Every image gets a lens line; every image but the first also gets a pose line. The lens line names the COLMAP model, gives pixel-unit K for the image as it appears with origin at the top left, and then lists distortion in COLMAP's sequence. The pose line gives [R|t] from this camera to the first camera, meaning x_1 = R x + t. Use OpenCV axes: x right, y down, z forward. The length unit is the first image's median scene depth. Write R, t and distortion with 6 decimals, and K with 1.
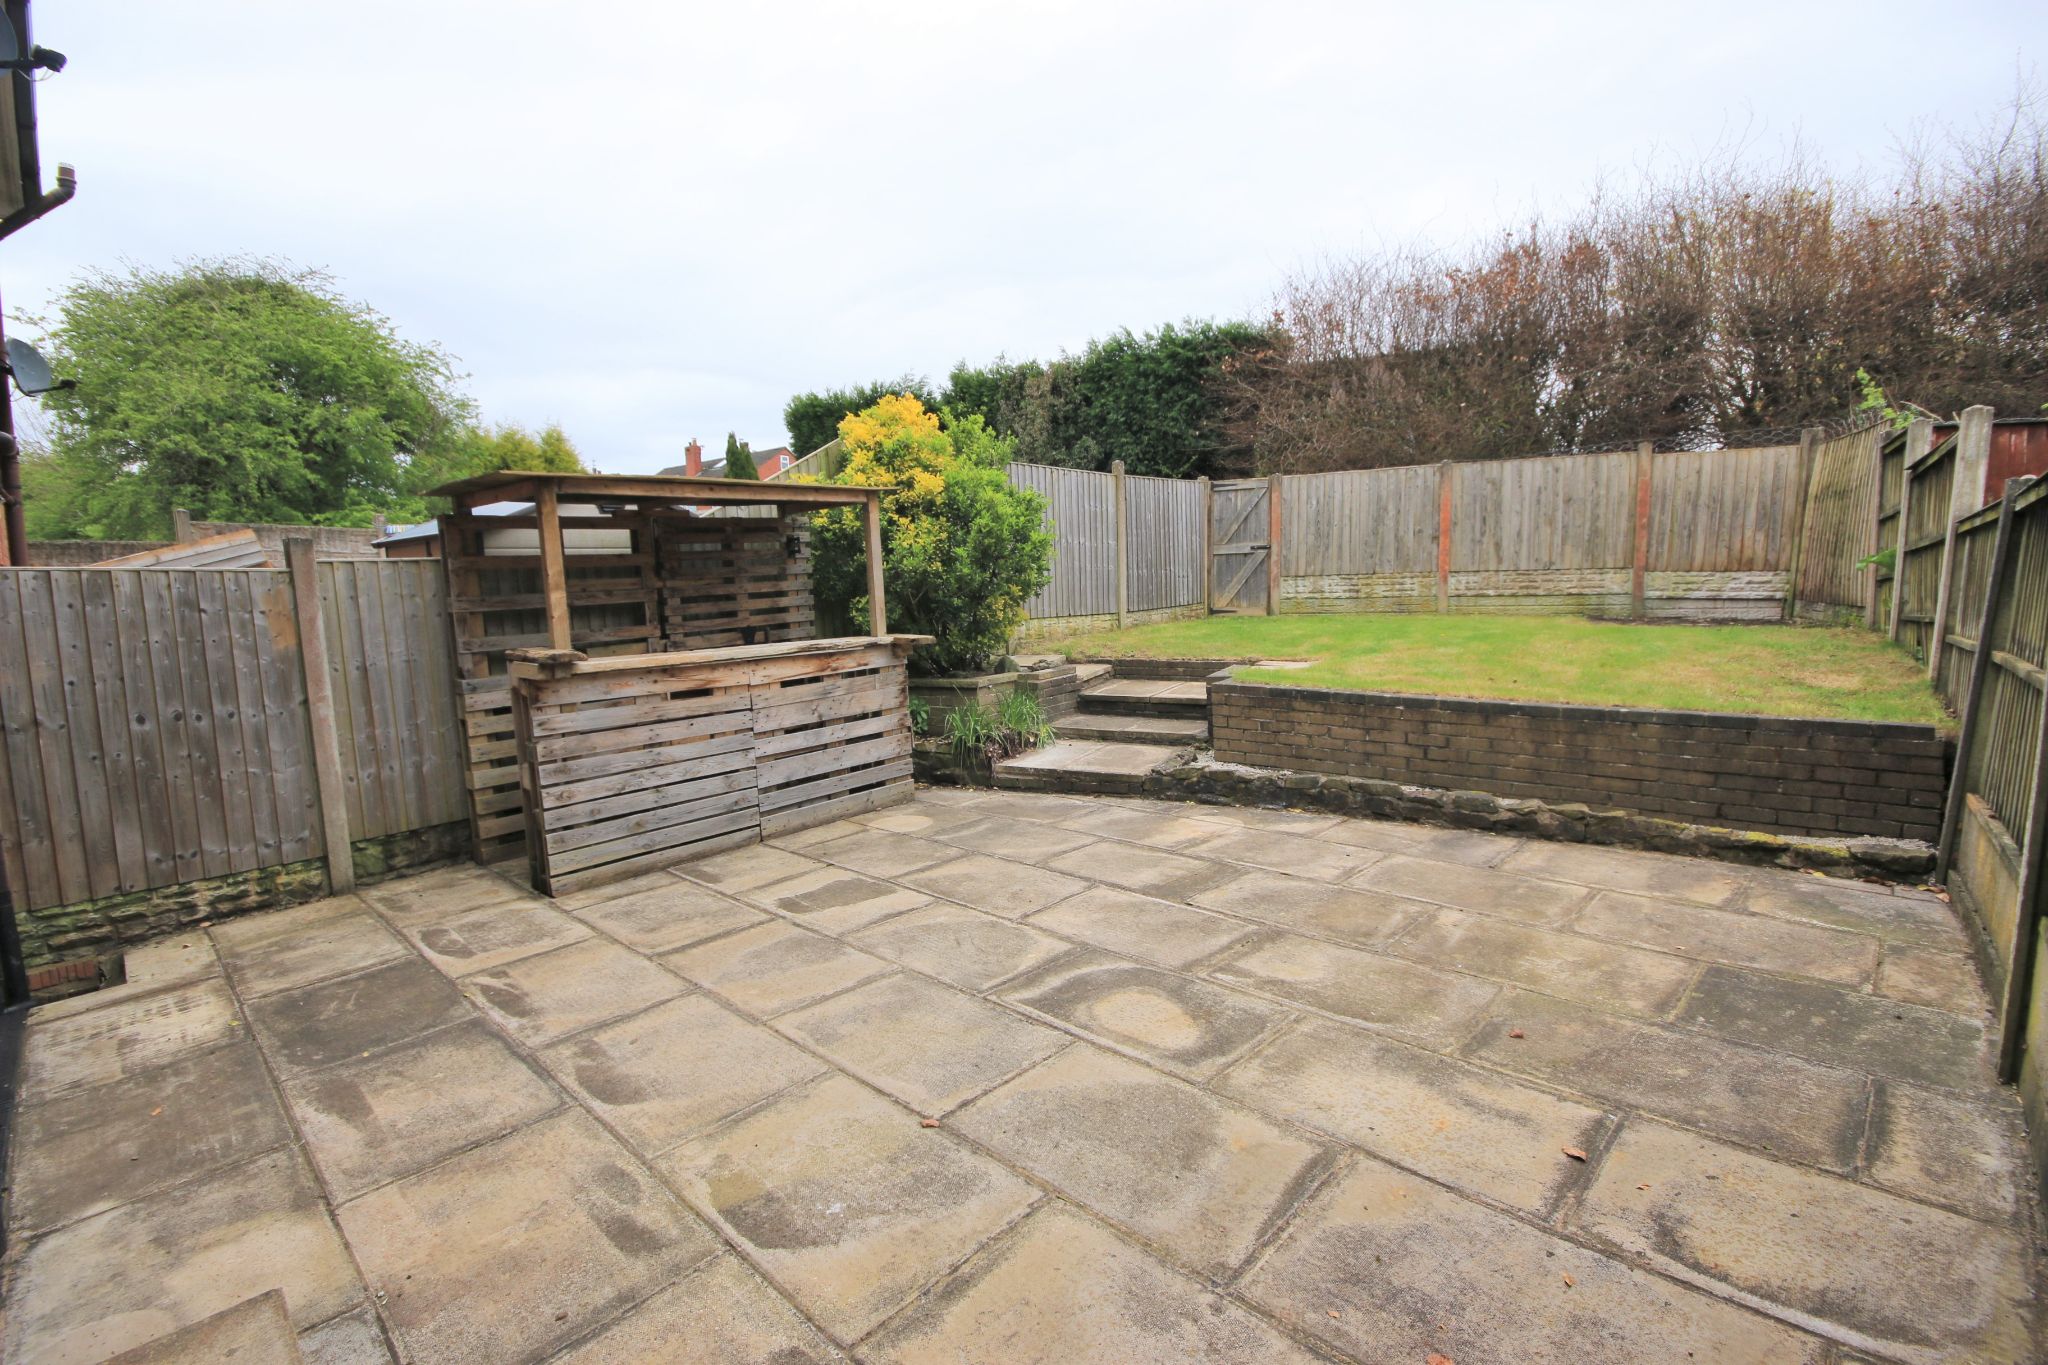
lens RADIAL K [[934.4, 0, 1019.3], [0, 934.4, 701.4], [0, 0, 1]] dist [-0.003870, -0.000386]
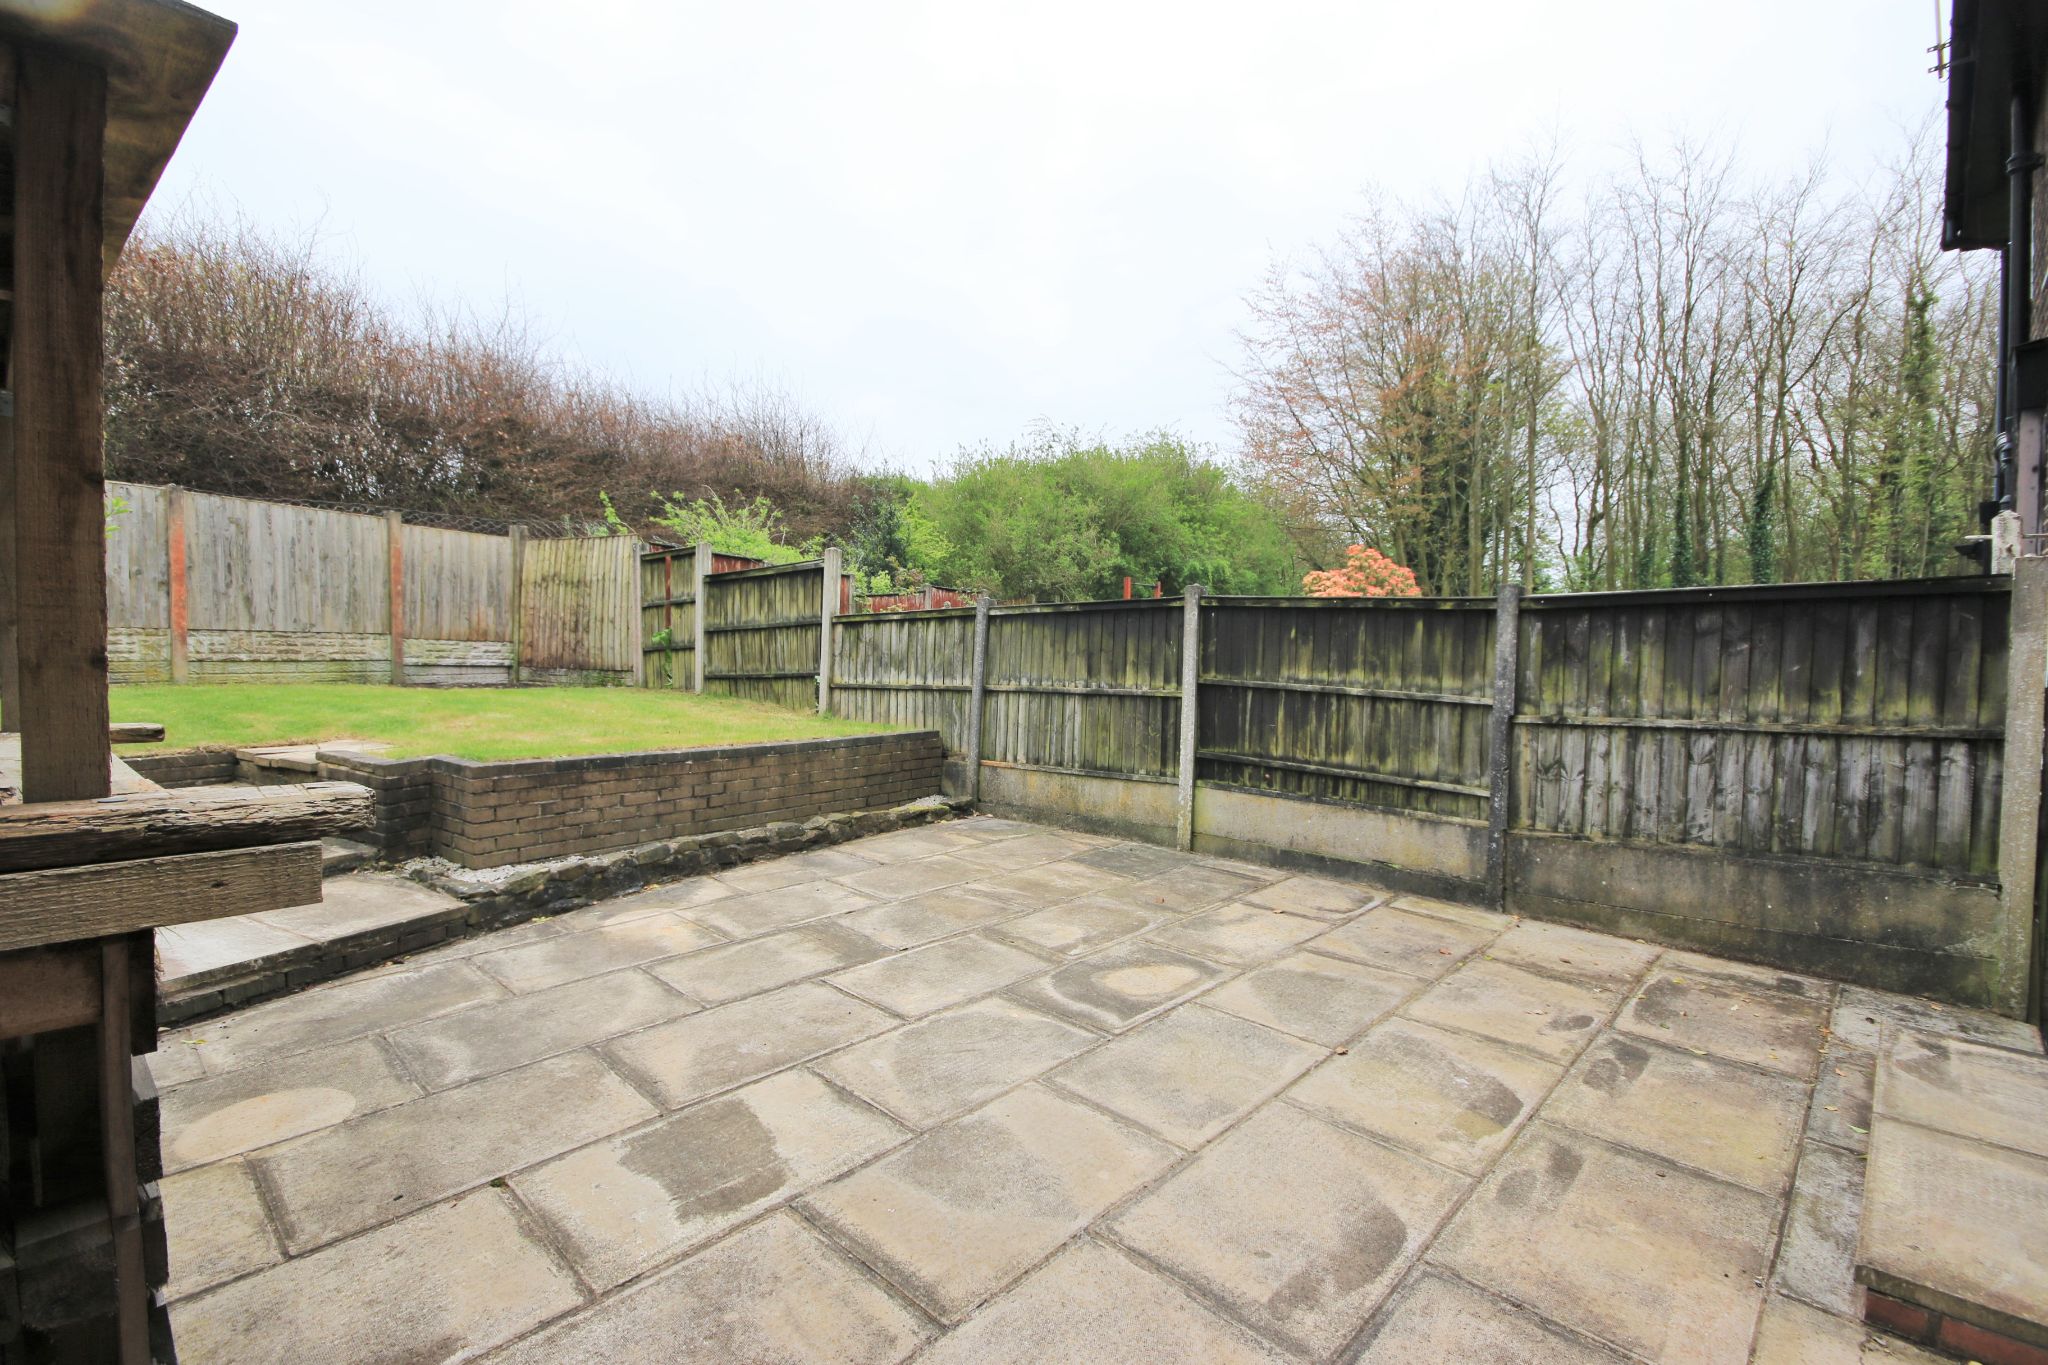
lens RADIAL K [[934.4, 0, 1019.3], [0, 934.4, 701.4], [0, 0, 1]] dist [-0.003870, -0.000386]
pose [[-0.019628, -0.030055, 0.999356, -0.666124], [0.113048, 0.993071, 0.032086, -0.055300], [-0.993396, 0.113605, -0.016094, 0.695121]]
